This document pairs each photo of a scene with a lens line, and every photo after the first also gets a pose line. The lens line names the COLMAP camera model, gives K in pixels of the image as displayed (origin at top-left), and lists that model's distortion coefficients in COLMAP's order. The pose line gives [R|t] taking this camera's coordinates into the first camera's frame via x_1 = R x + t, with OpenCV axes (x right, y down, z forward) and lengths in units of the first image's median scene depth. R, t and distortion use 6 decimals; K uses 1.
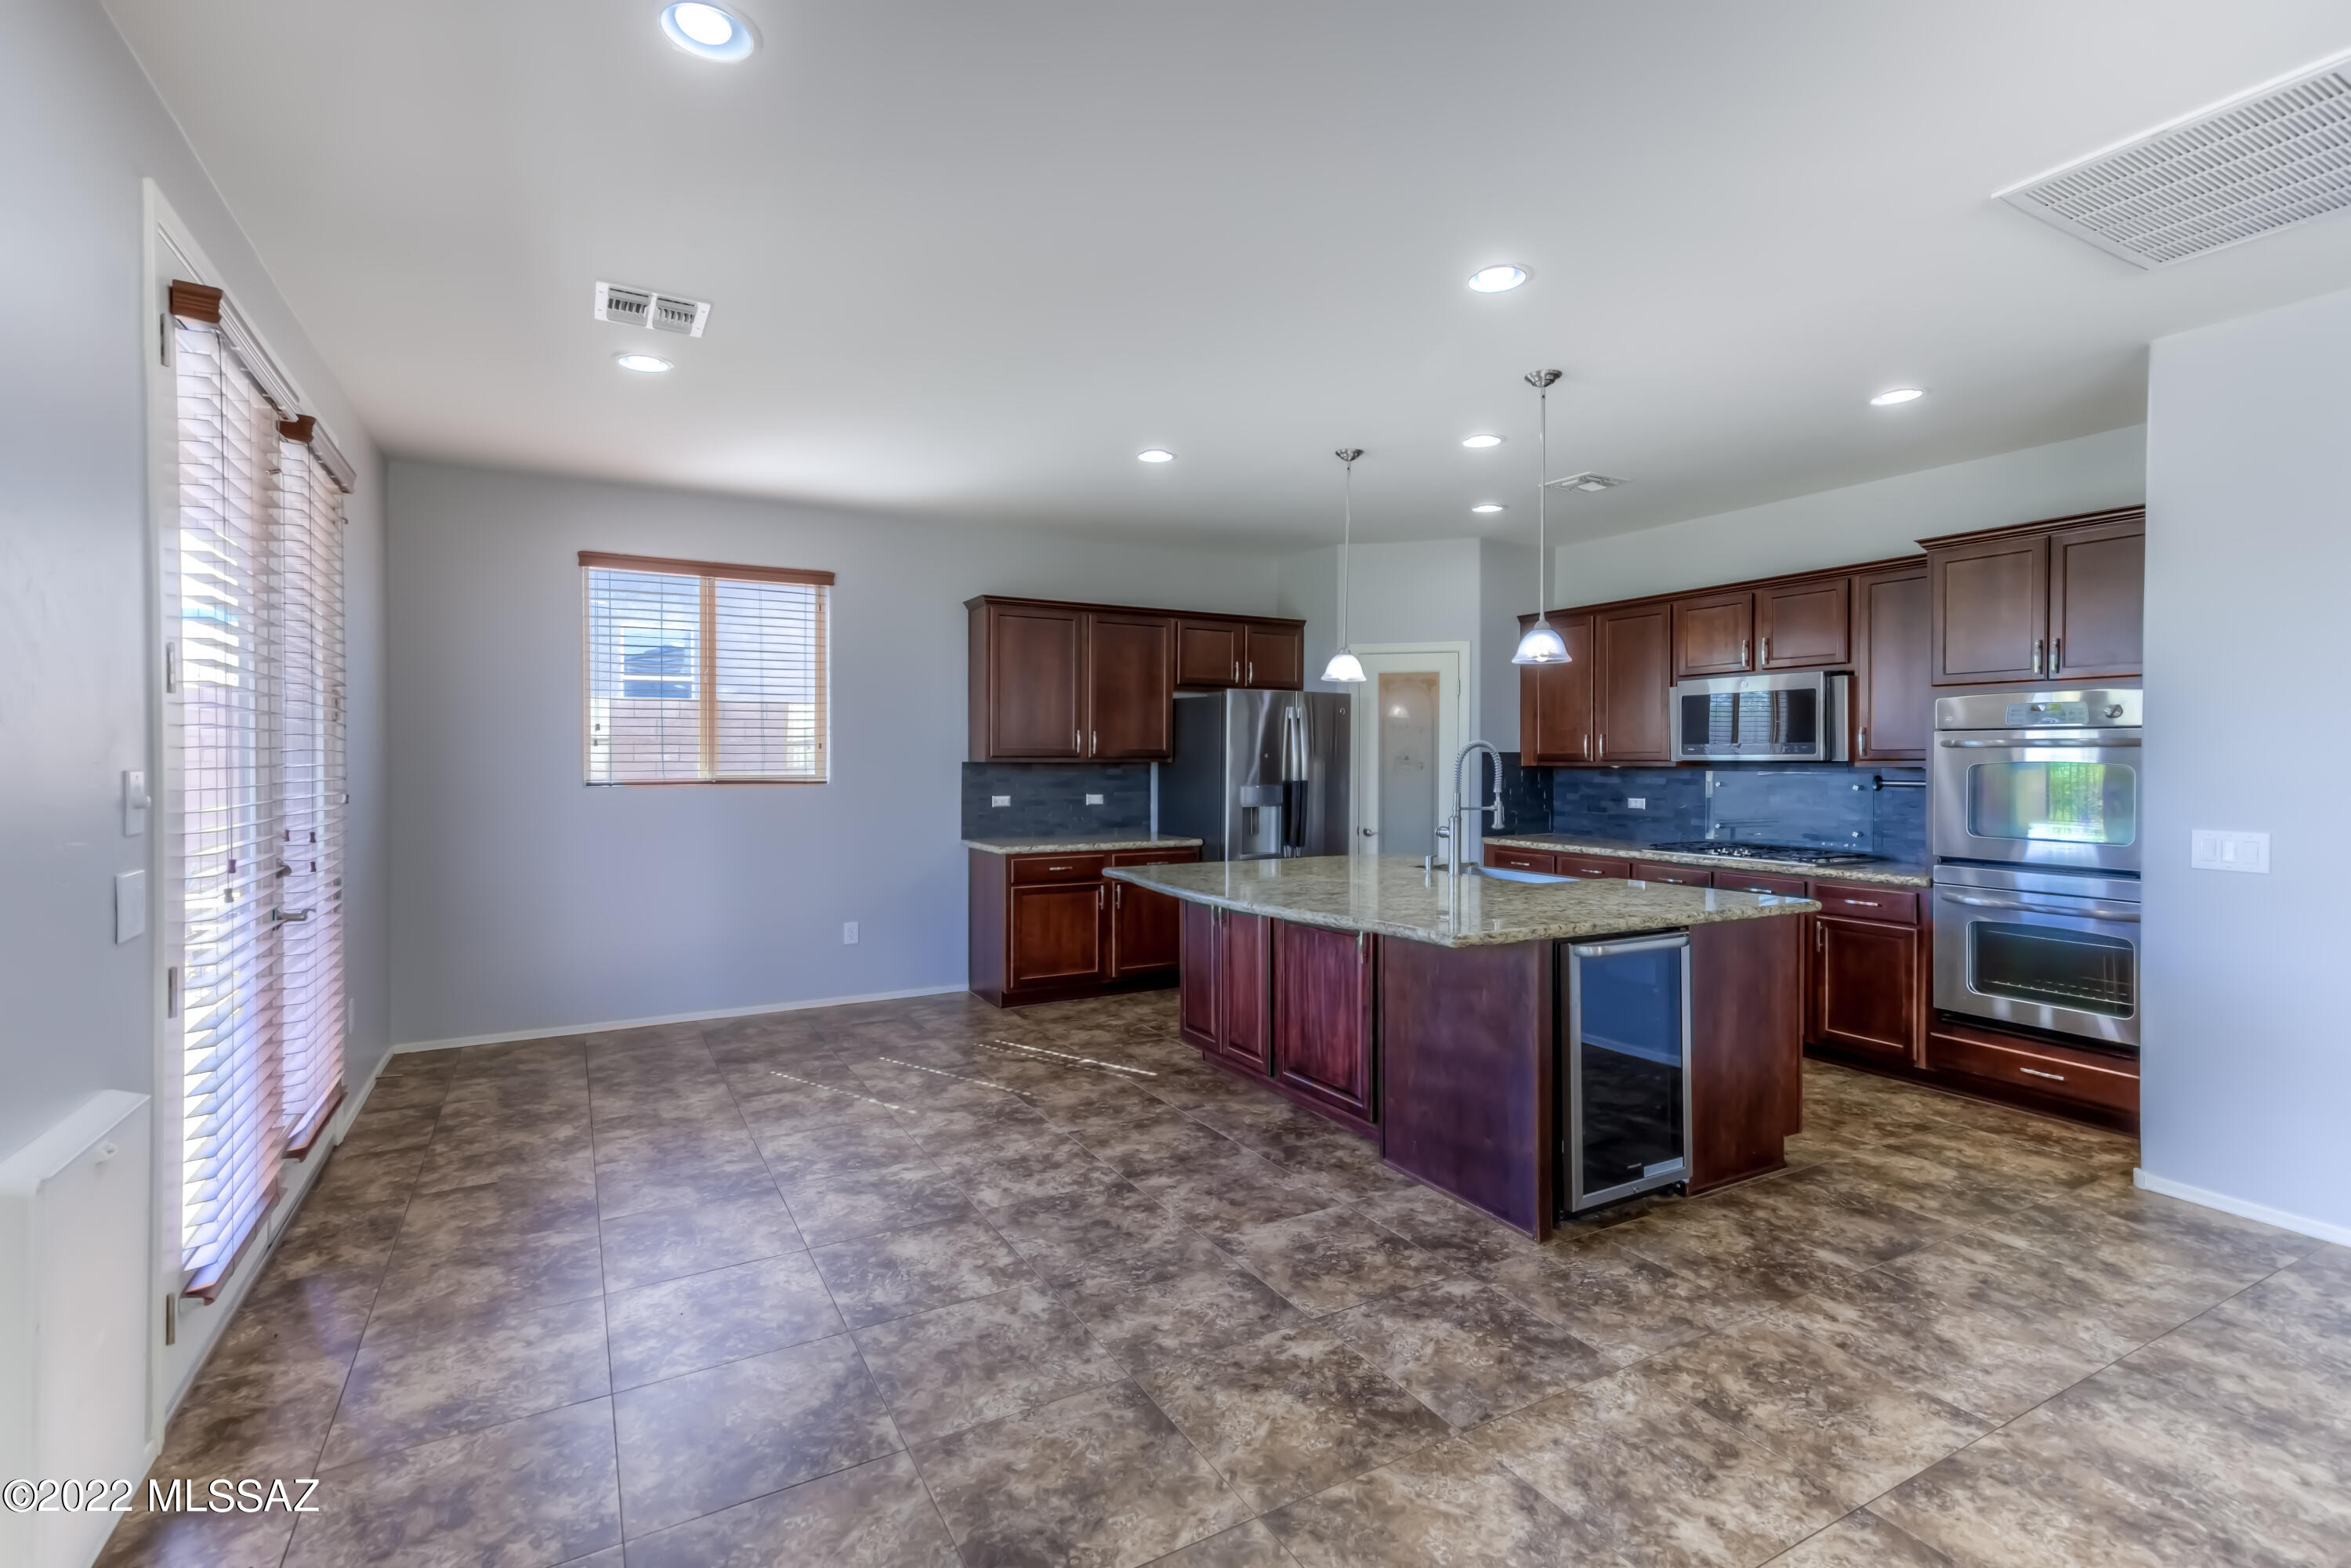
lens RADIAL K [[1074.0, 0, 1140.8], [0, 1074.0, 755.7], [0, 0, 1]] dist [0.022459, 0.000191]
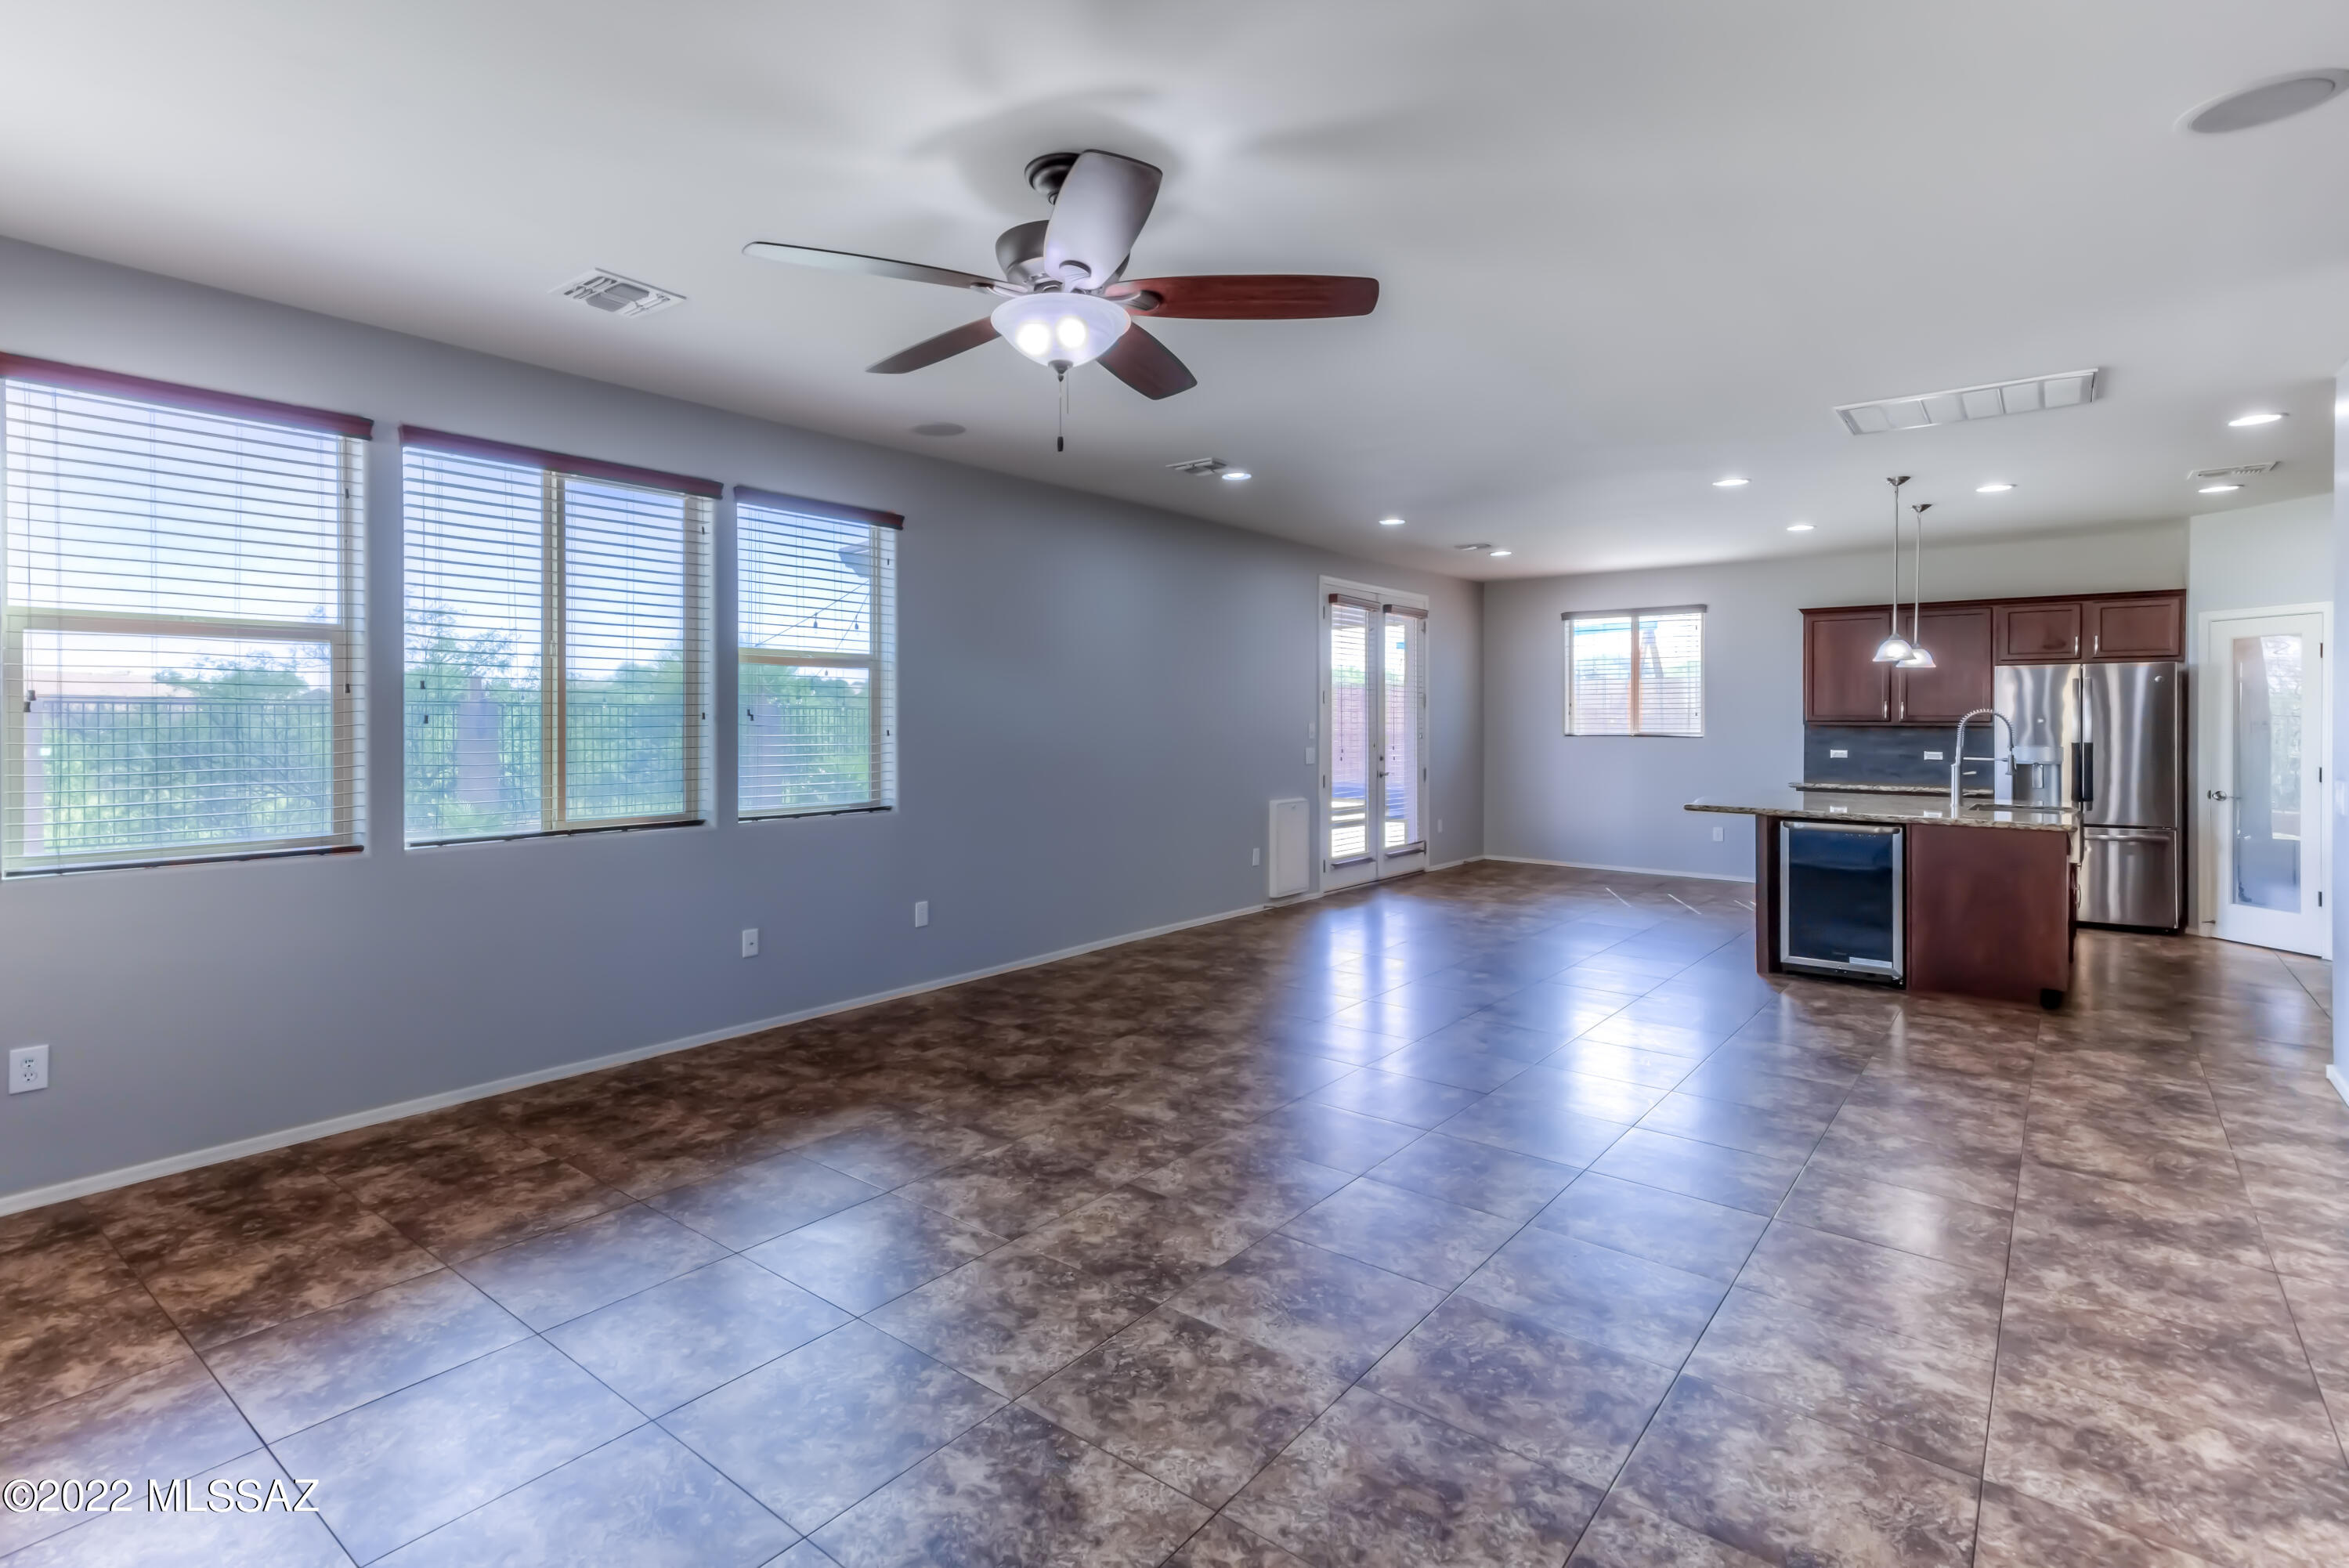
lens RADIAL K [[1162.4, 0, 1092.8], [0, 1162.4, 709.4], [0, 0, 1]] dist [0.026394, -0.000623]
pose [[0.336703, -0.009222, -0.941566, 0.980165], [-0.003307, 0.999934, -0.010976, 0.005103], [0.941605, 0.006809, 0.336650, -0.411462]]
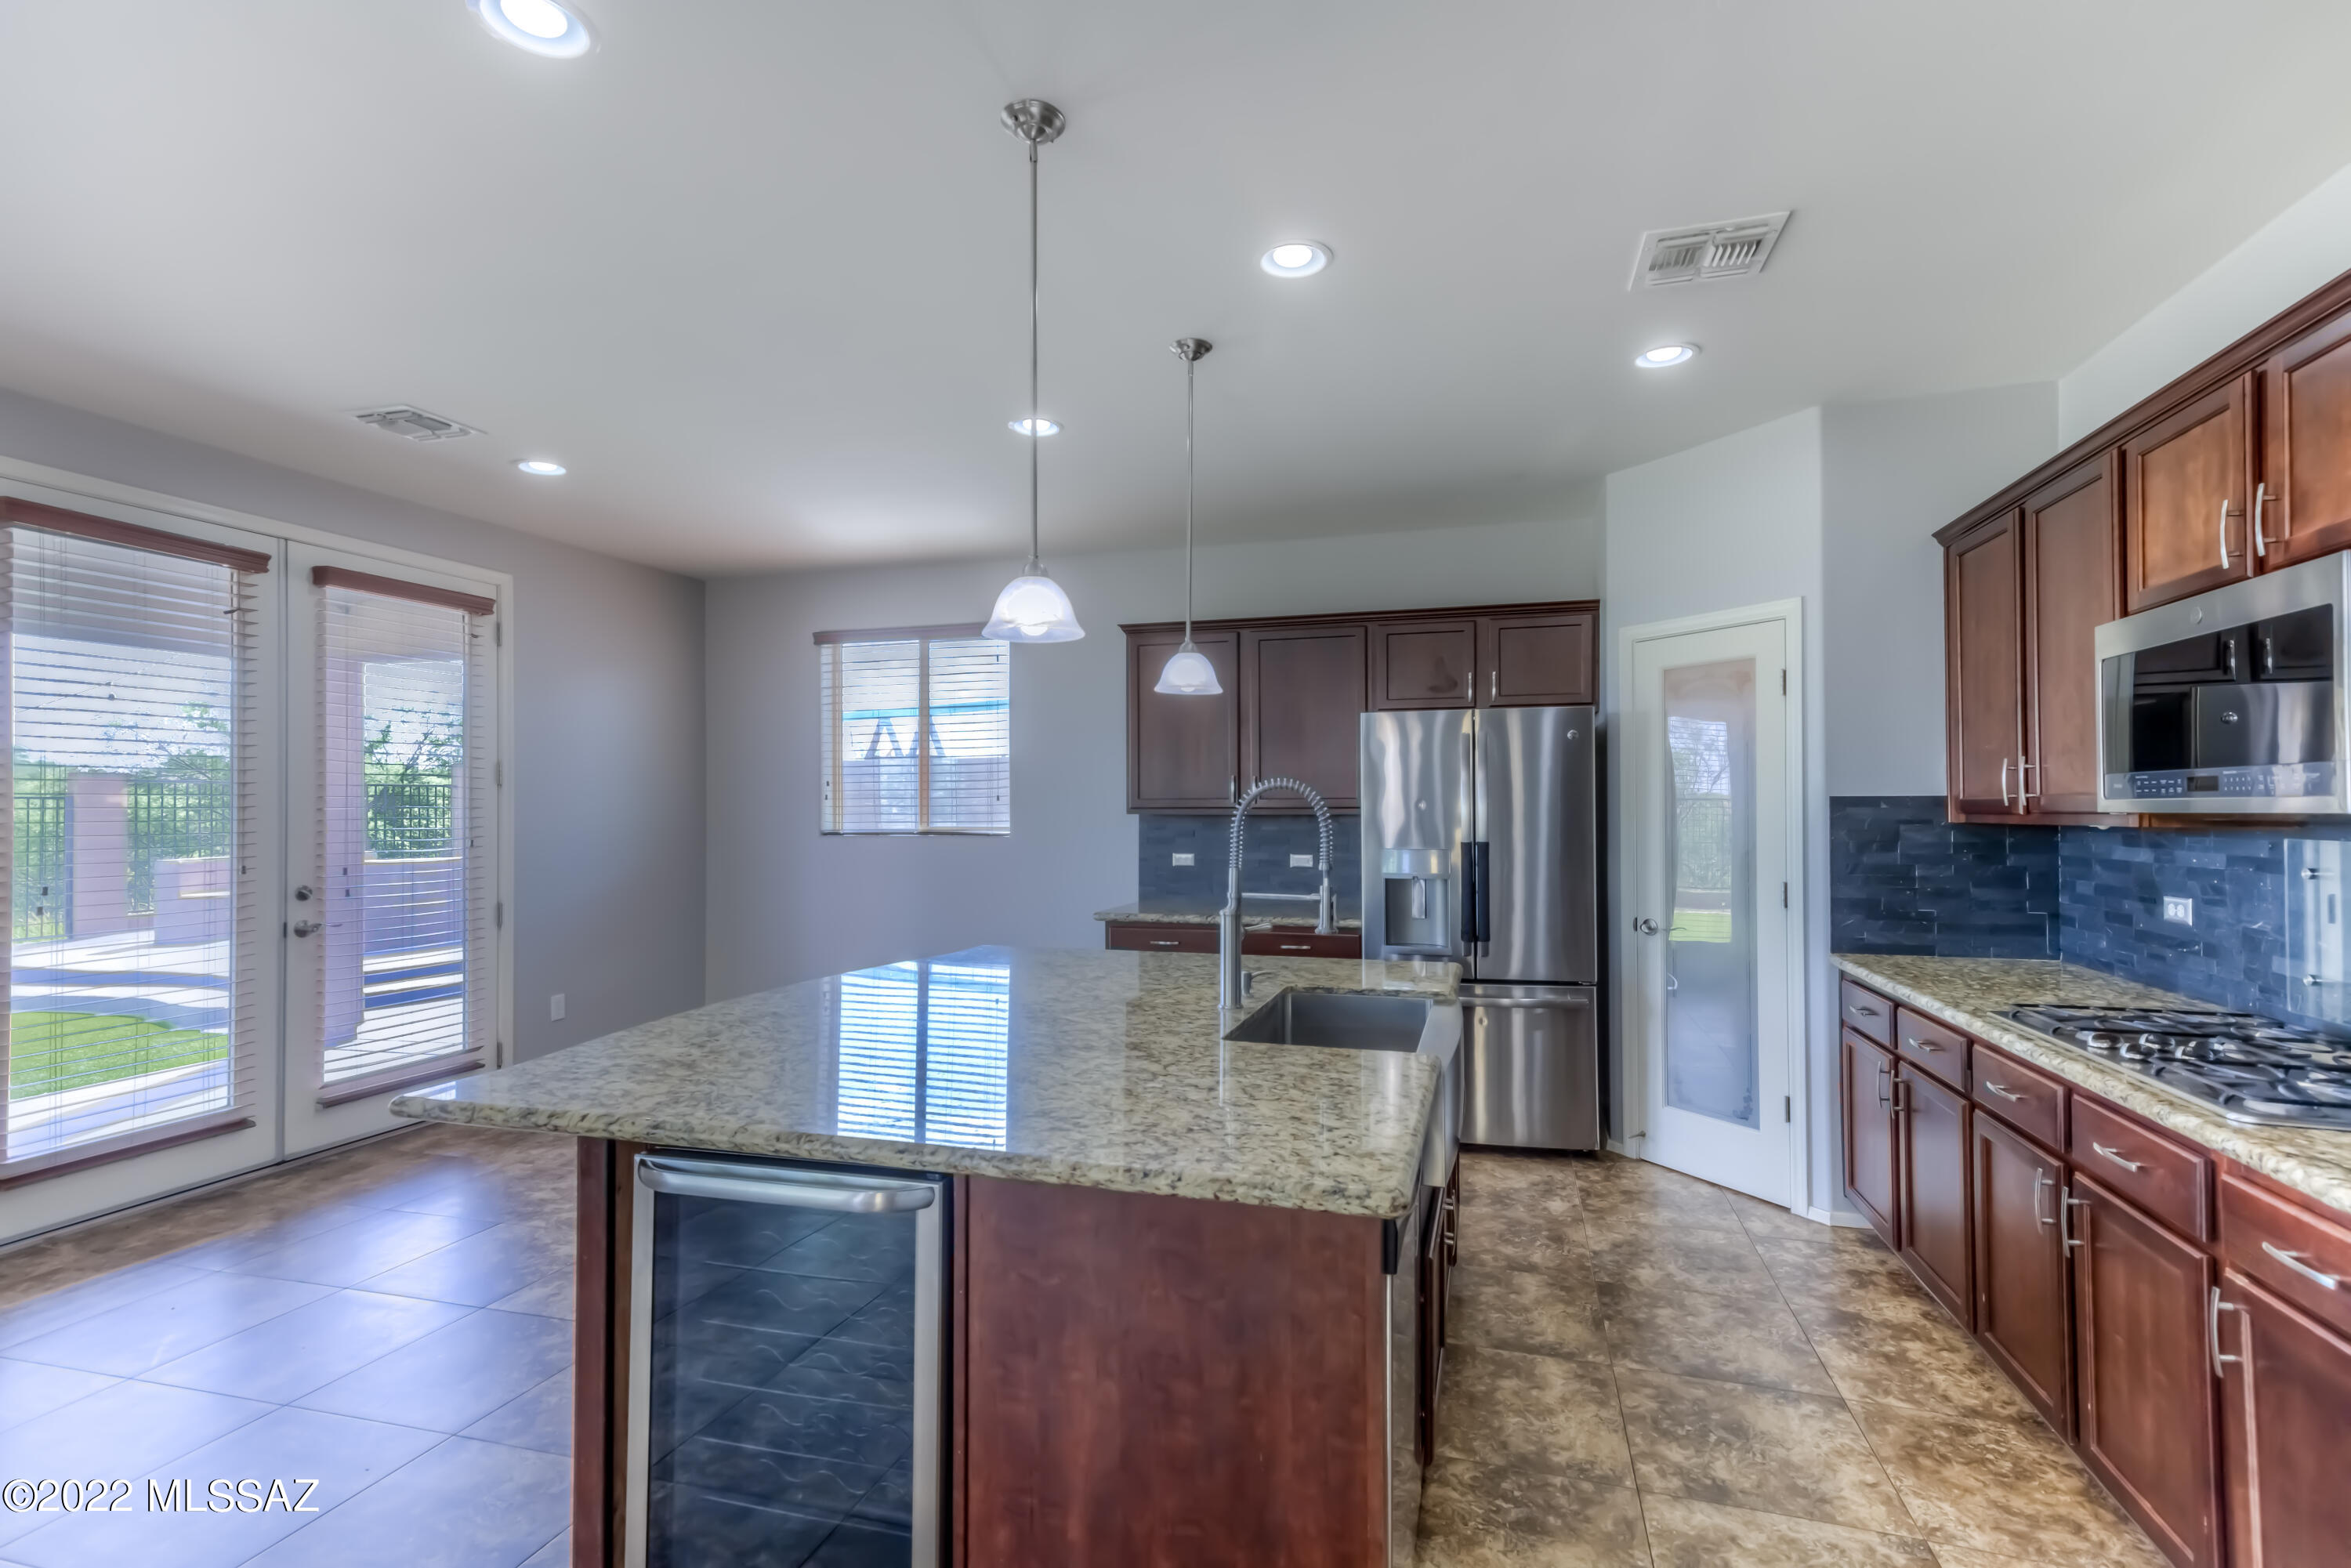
lens RADIAL K [[1074.0, 0, 1219.2], [0, 1074.0, 772.8], [0, 0, 1]] dist [0.022459, 0.000191]
pose [[0.703175, -0.026767, -0.710512, 0.513798], [0.006113, 0.999482, -0.031603, 0.000315], [0.710990, 0.017879, 0.702975, 0.419484]]
